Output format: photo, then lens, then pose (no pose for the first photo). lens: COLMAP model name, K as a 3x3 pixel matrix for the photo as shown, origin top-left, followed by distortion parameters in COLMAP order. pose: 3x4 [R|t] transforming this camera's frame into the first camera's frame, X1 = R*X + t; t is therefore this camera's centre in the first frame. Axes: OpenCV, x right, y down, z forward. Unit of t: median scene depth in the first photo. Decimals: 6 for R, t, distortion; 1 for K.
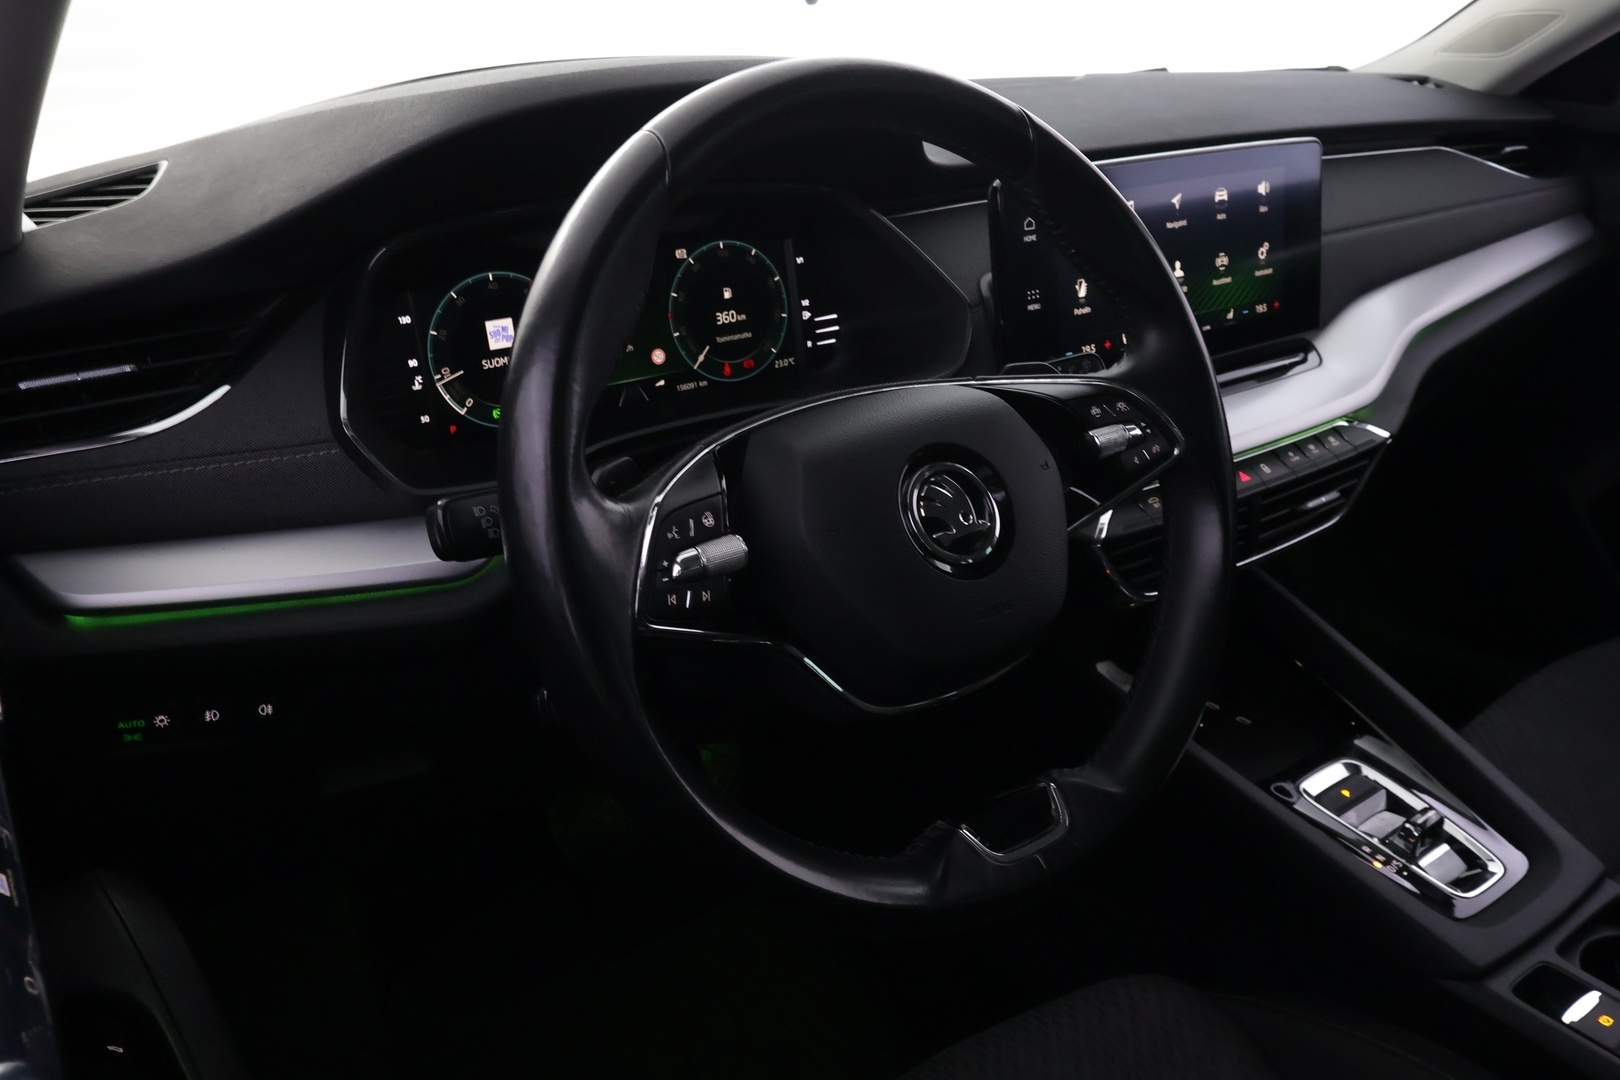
lens RADIAL K [[1284.5, 0, 823.7], [0, 1284.5, 550.4], [0, 0, 1]] dist [0.008952, 0.018124]
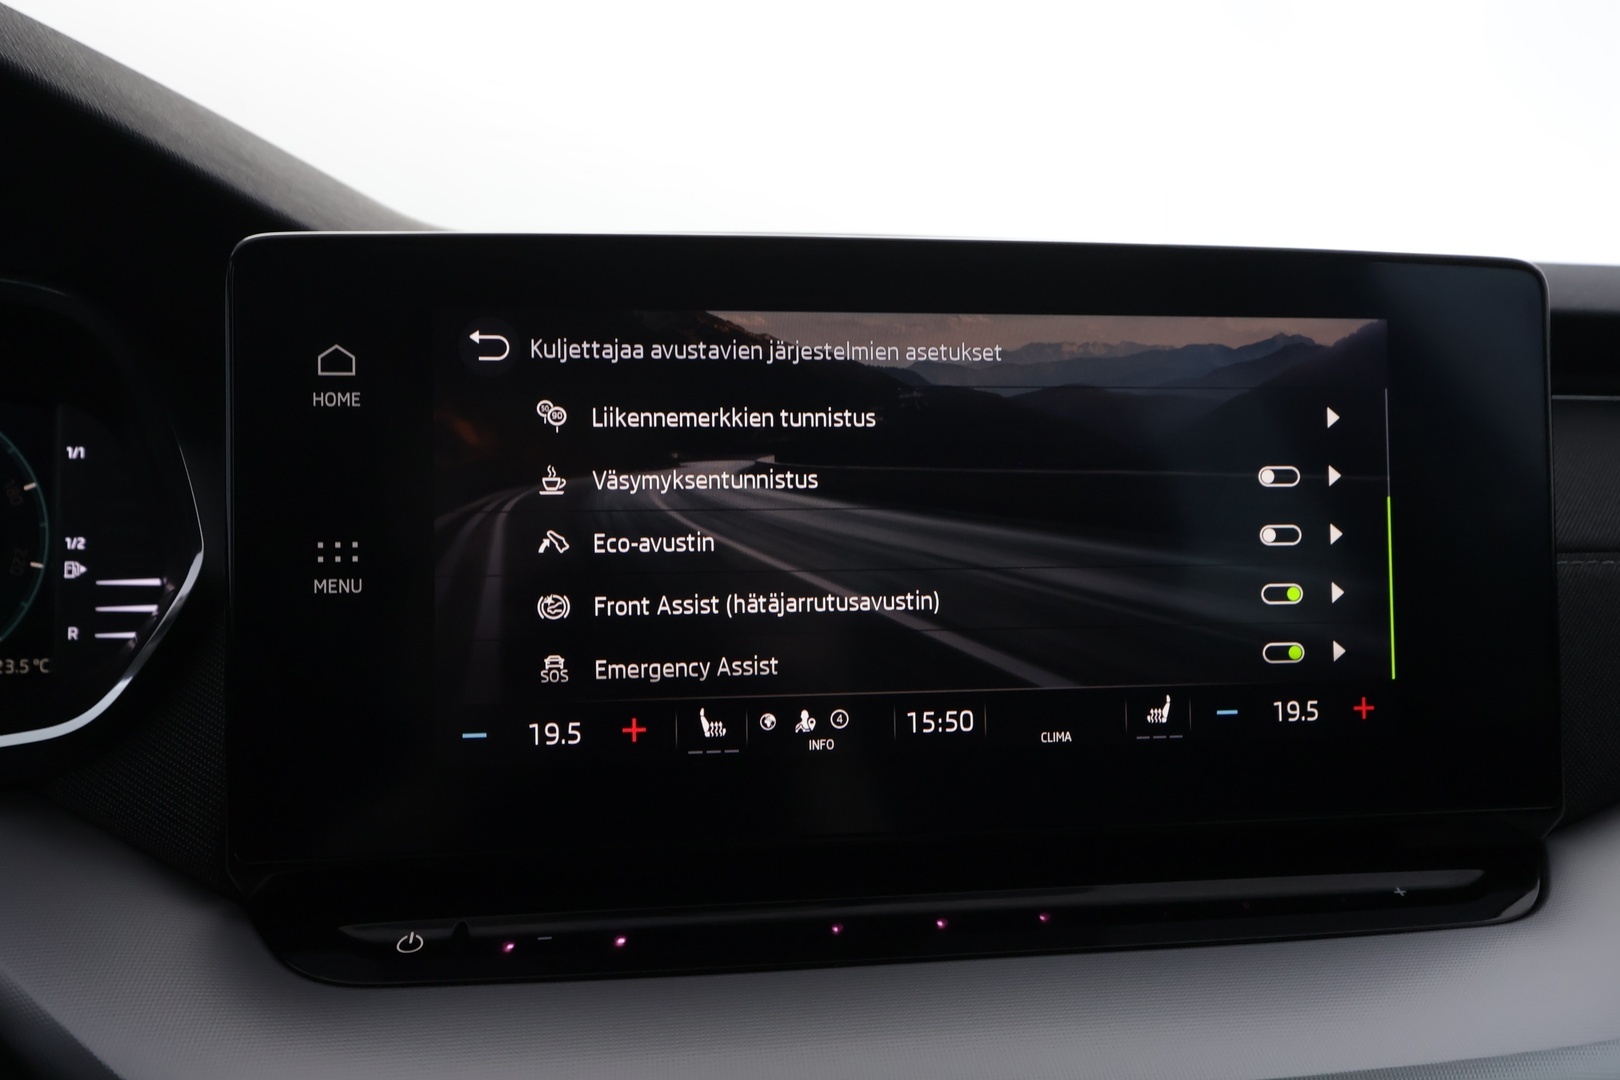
lens RADIAL K [[1284.5, 0, 812.7], [0, 1284.5, 539.9], [0, 0, 1]] dist [0.008952, 0.018124]
pose [[0.879886, 0.073033, -0.469539, 0.447060], [-0.207185, 0.948213, -0.240763, -0.142173], [0.427639, 0.309126, 0.849451, 0.745860]]
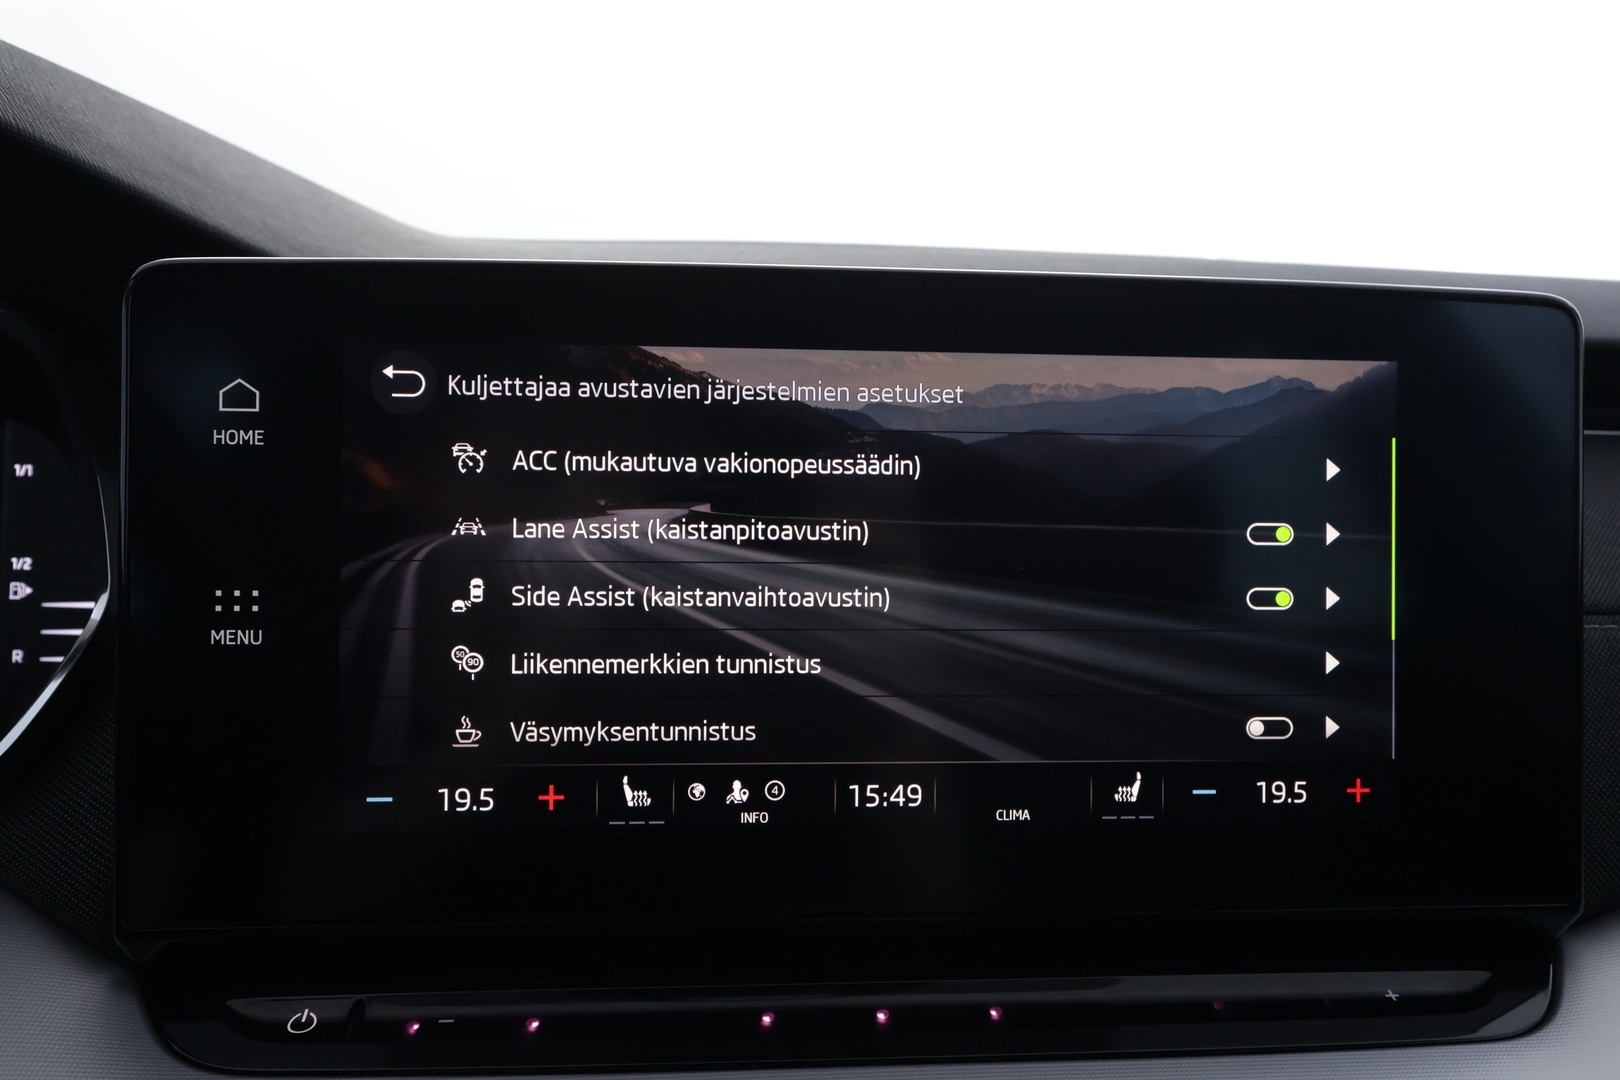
lens RADIAL K [[1246.8, 0, 811.0], [0, 1246.8, 536.3], [0, 0, 1]] dist [0.009442, 0.013653]
pose [[0.853703, 0.100031, -0.511062, 0.455073], [-0.239364, 0.946940, -0.214498, -0.179767], [0.462489, 0.305447, 0.832350, 0.787773]]
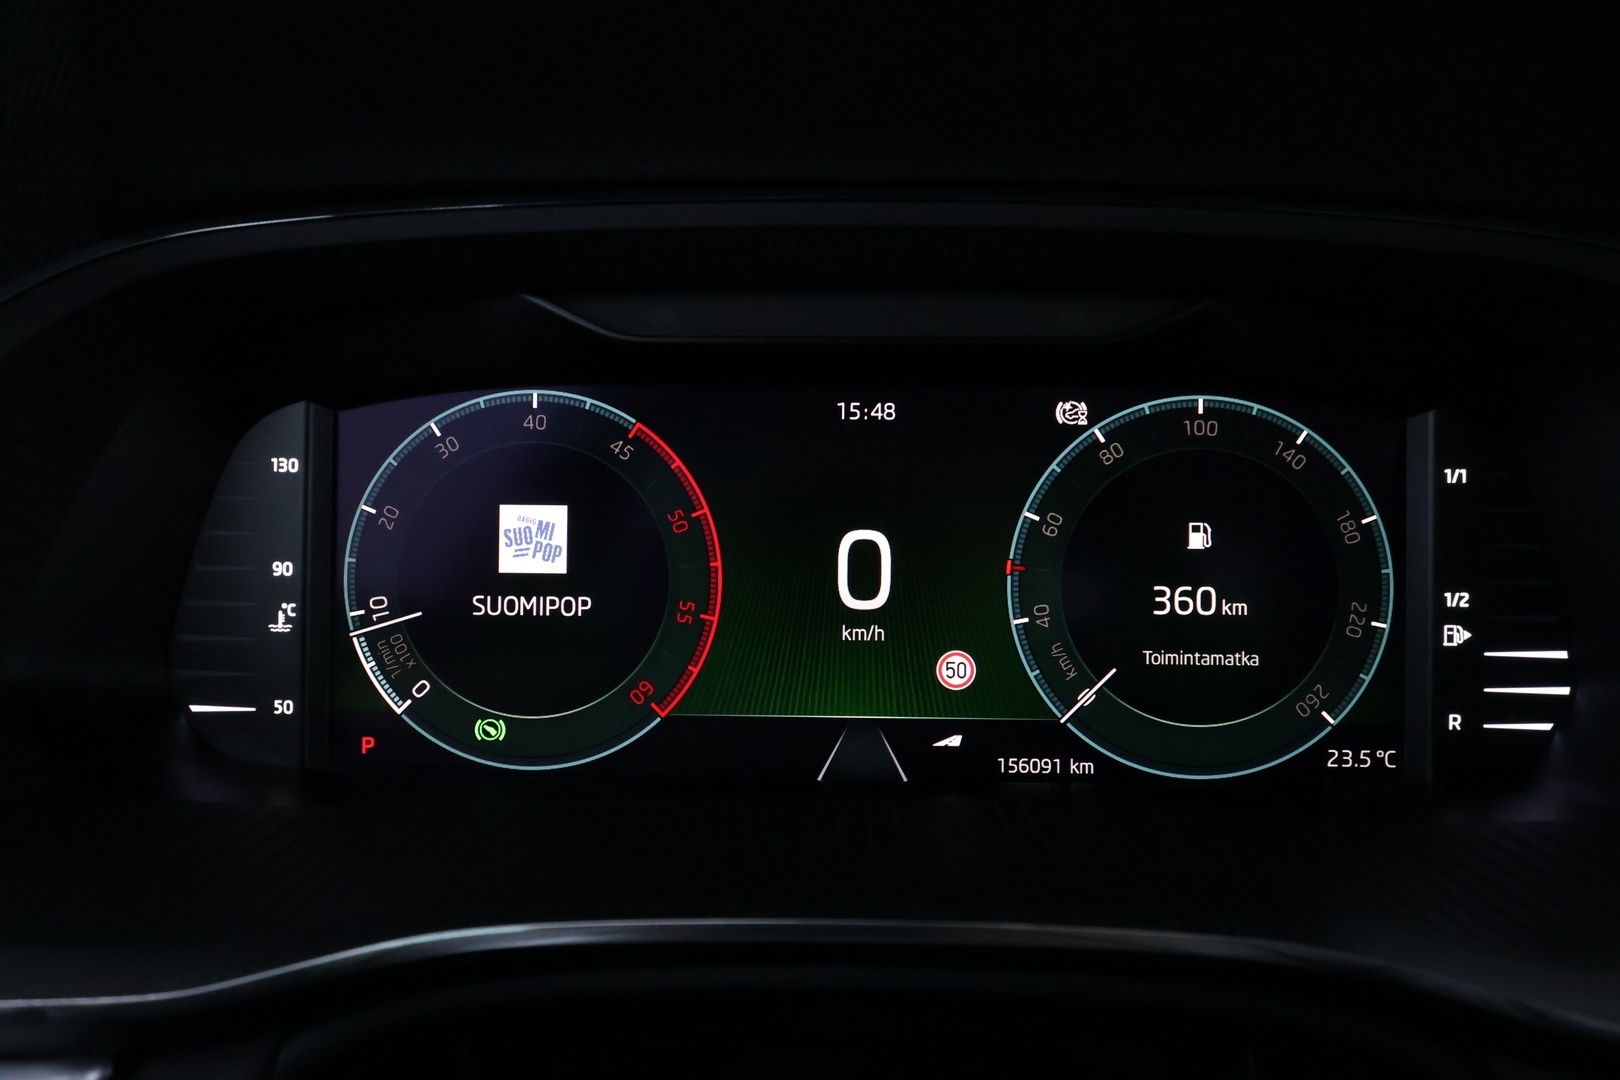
lens RADIAL K [[1045.2, 0, 809.2], [0, 1045.2, 544.3], [0, 0, 1]] dist [0.011045, -0.000073]
pose [[0.796686, 0.113021, -0.593733, 0.012508], [-0.257293, 0.952322, -0.163962, -0.121686], [0.546894, 0.283389, 0.787781, 0.709615]]
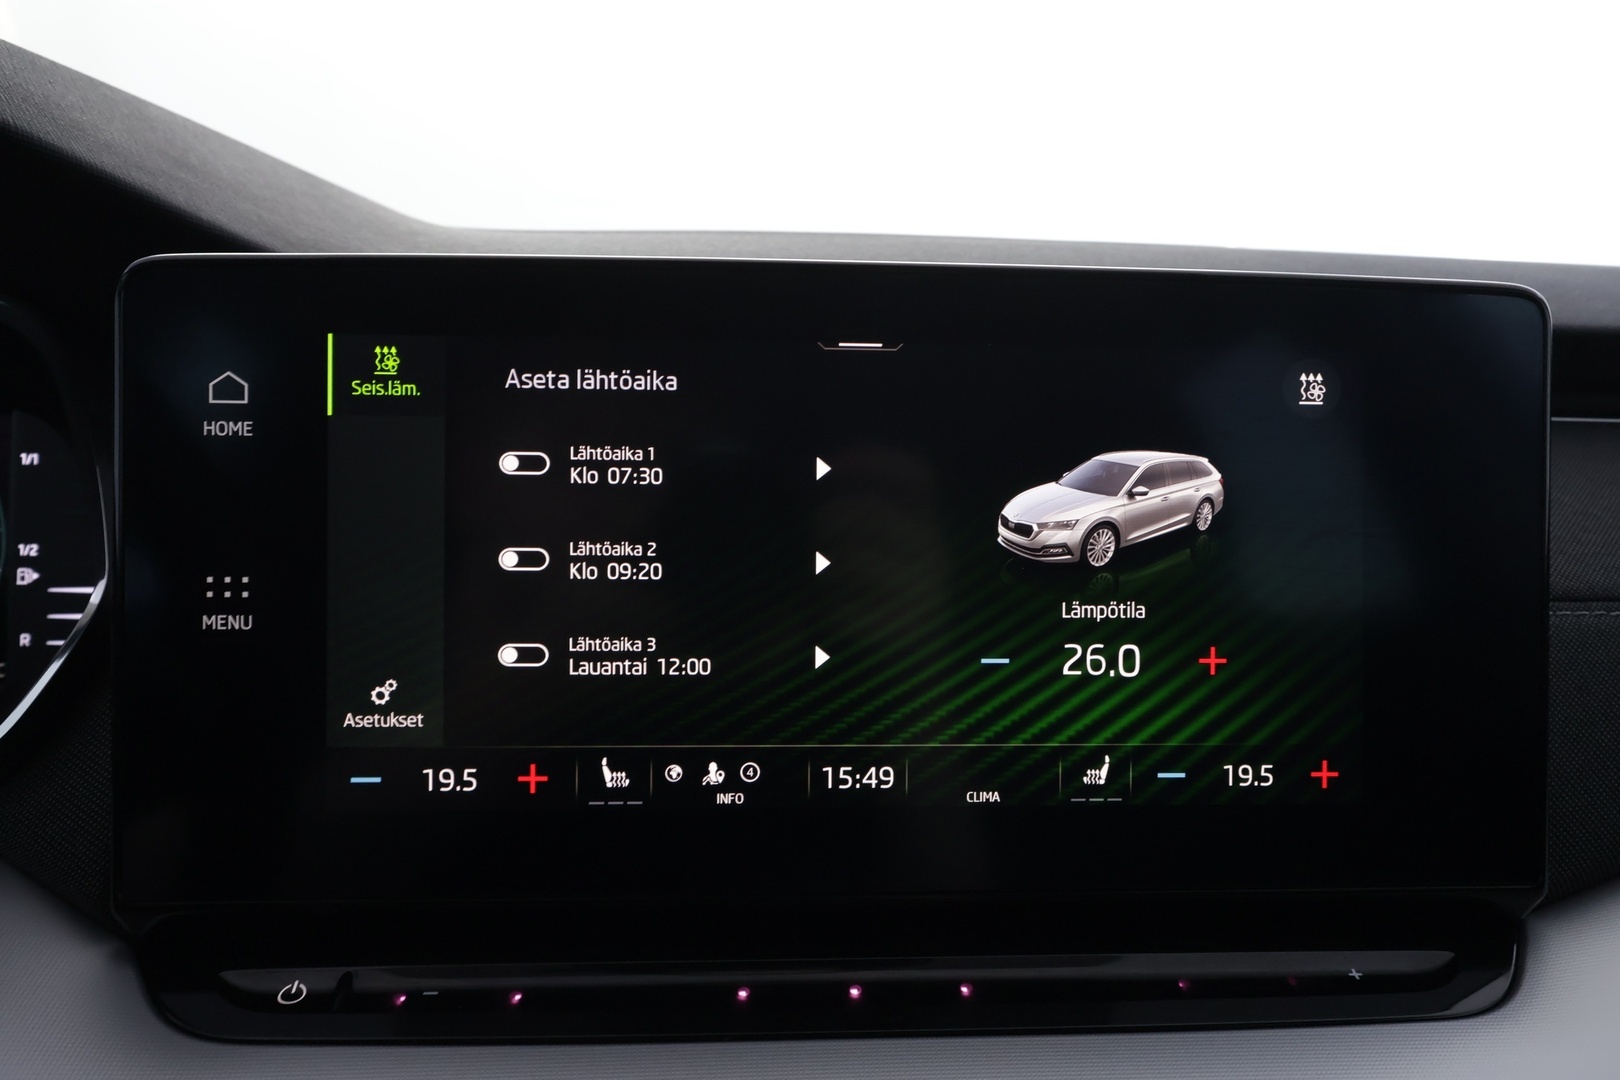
lens RADIAL K [[1246.8, 0, 809.6], [0, 1246.8, 536.7], [0, 0, 1]] dist [0.009442, 0.013653]
pose [[0.845314, 0.107138, -0.523417, 0.469482], [-0.242812, 0.949705, -0.197745, -0.182334], [0.475906, 0.294249, 0.828813, 0.786651]]
